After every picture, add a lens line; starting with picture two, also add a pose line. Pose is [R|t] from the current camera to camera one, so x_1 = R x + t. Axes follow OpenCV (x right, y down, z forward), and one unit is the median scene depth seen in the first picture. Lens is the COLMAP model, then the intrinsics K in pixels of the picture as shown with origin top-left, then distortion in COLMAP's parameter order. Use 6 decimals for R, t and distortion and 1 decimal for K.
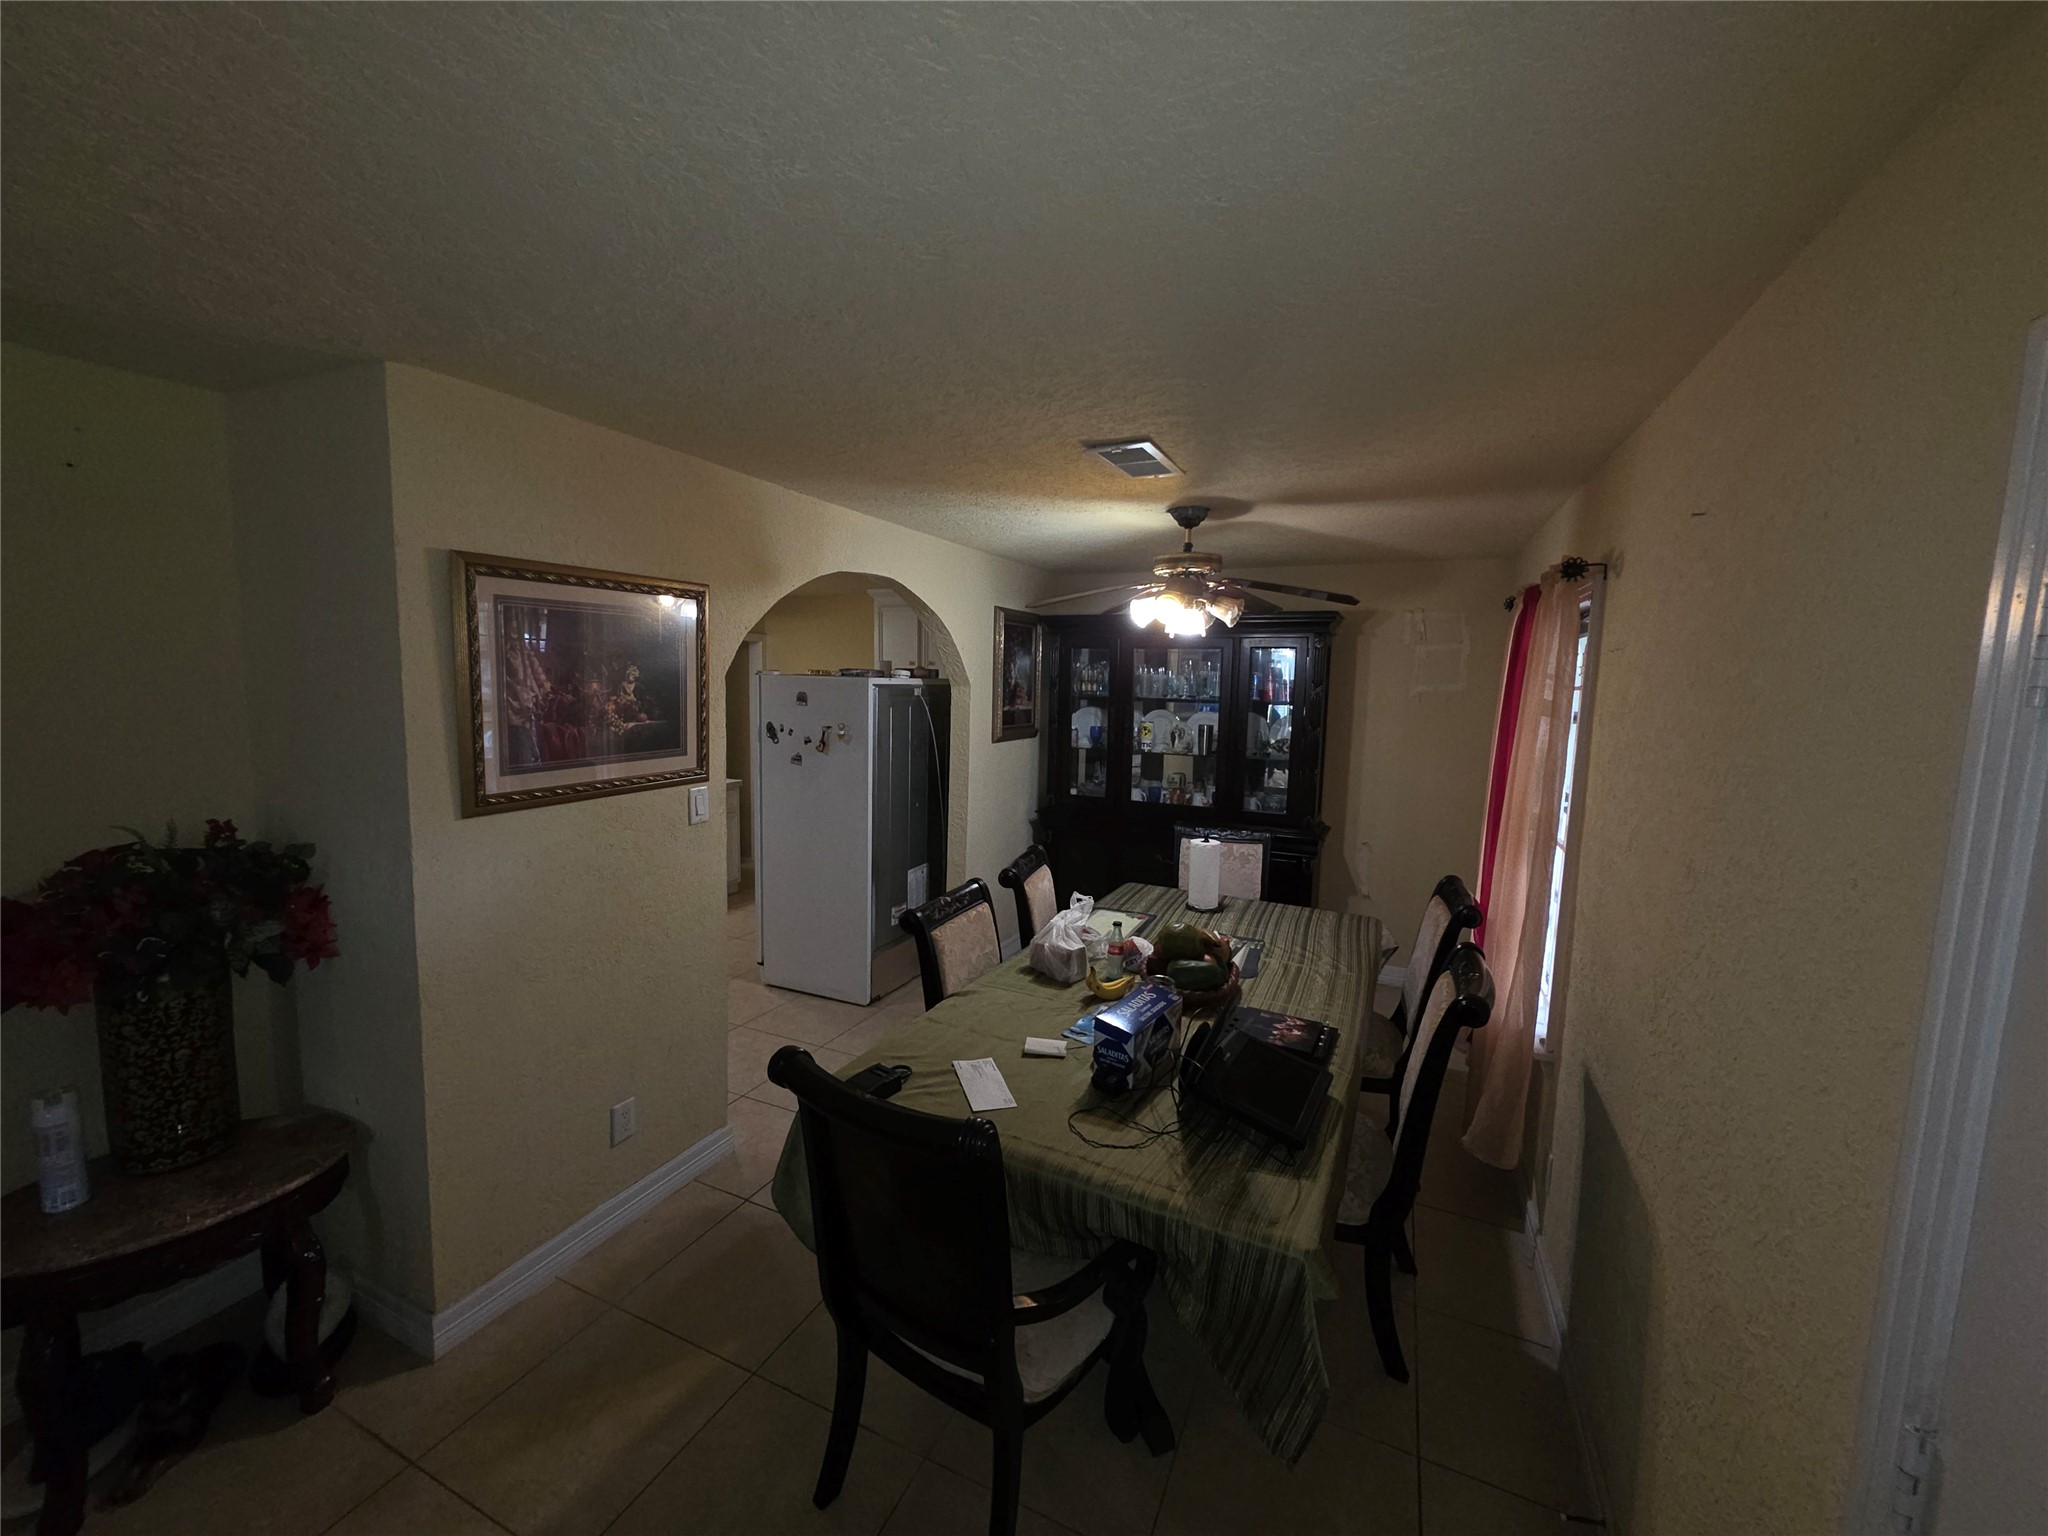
lens RADIAL K [[818.8, 0, 1024.0], [0, 818.8, 768.0], [0, 0, 1]] dist [-0.000057, -0.000007]
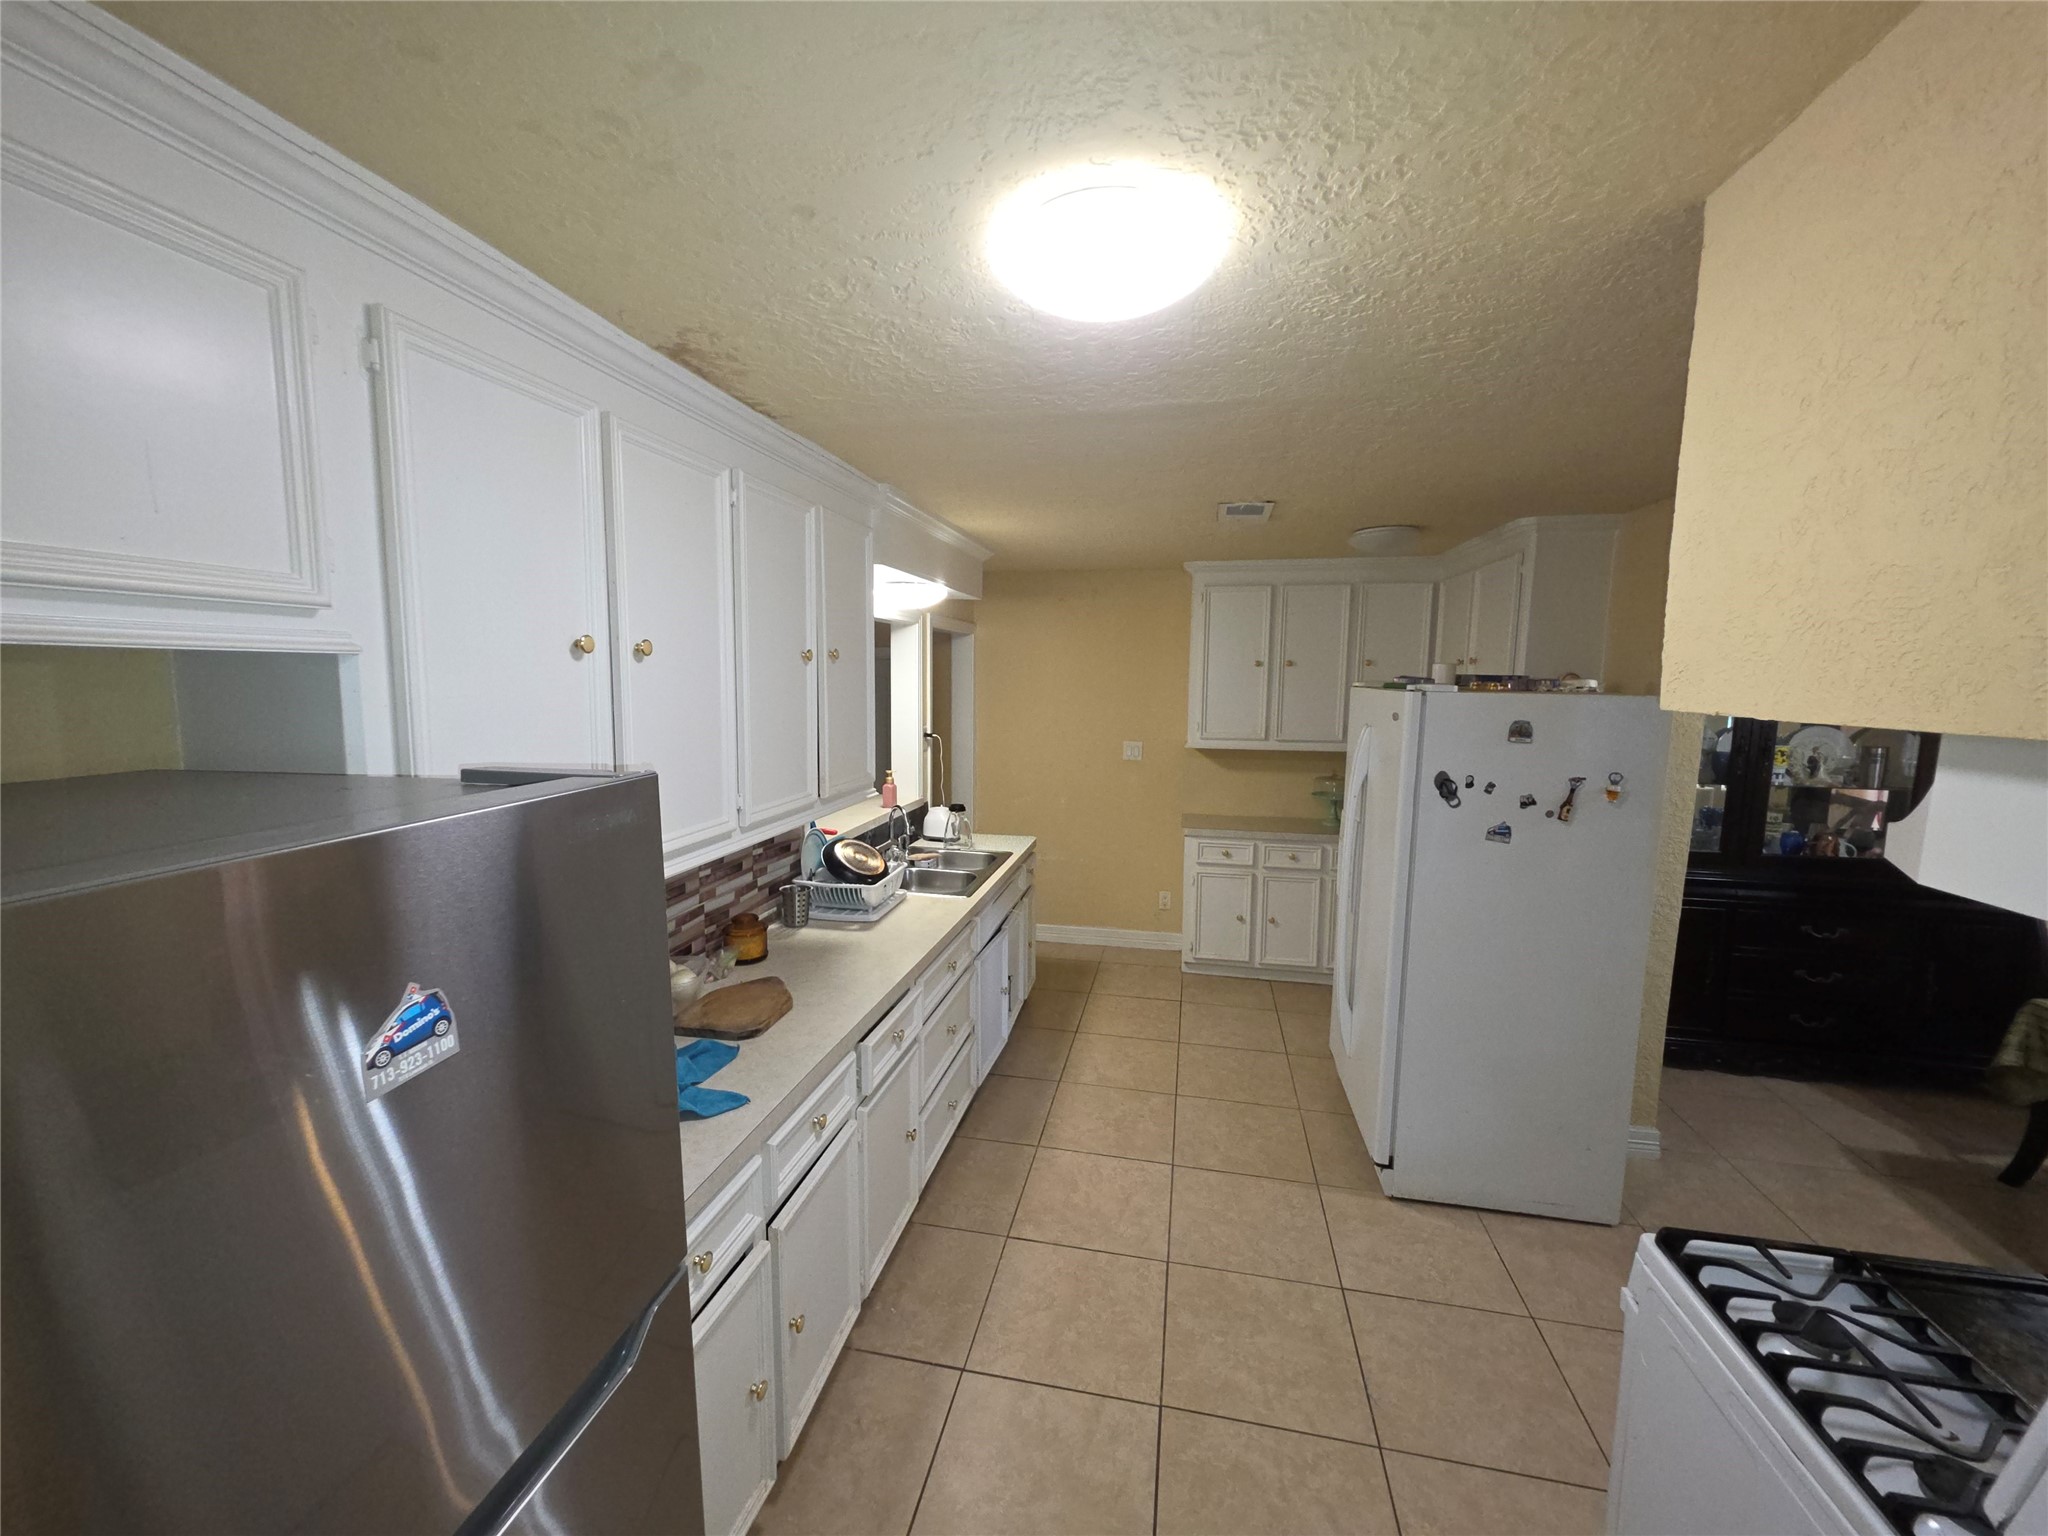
lens RADIAL K [[818.8, 0, 1024.0], [0, 818.8, 768.0], [0, 0, 1]] dist [-0.000057, -0.000007]
pose [[0.974253, -0.035901, 0.222581, -0.745561], [0.033837, 0.999342, 0.013084, -0.077475], [-0.222904, -0.005216, 0.974826, 0.493786]]
